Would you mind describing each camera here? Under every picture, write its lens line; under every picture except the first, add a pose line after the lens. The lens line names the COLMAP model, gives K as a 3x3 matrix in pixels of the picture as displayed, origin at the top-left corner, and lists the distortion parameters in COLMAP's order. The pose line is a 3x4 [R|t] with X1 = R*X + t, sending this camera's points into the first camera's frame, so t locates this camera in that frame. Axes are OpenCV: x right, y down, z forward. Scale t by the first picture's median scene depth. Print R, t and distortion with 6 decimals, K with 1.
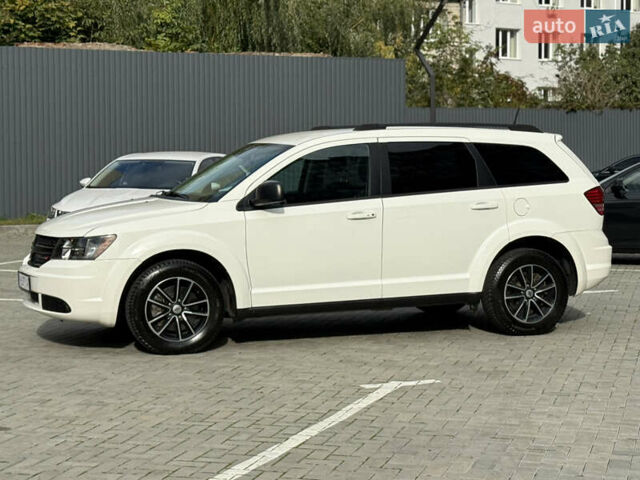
lens RADIAL K [[1341.1, 0, 323.9], [0, 1341.1, 239.5], [0, 0, 1]] dist [0.139138, 0.000000]
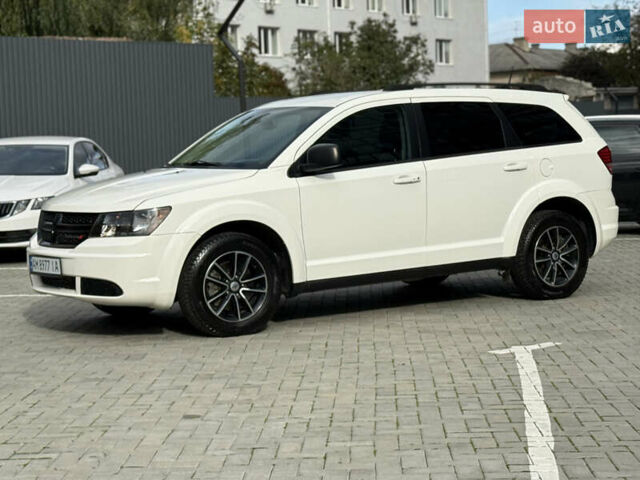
lens RADIAL K [[1341.1, 0, 319.7], [0, 1341.1, 239.9], [0, 0, 1]] dist [0.139138, 0.000000]
pose [[0.970801, -0.041287, 0.236308, -0.250608], [0.041679, 0.999125, 0.003341, 0.018465], [-0.236240, 0.006606, 0.971672, 0.092433]]
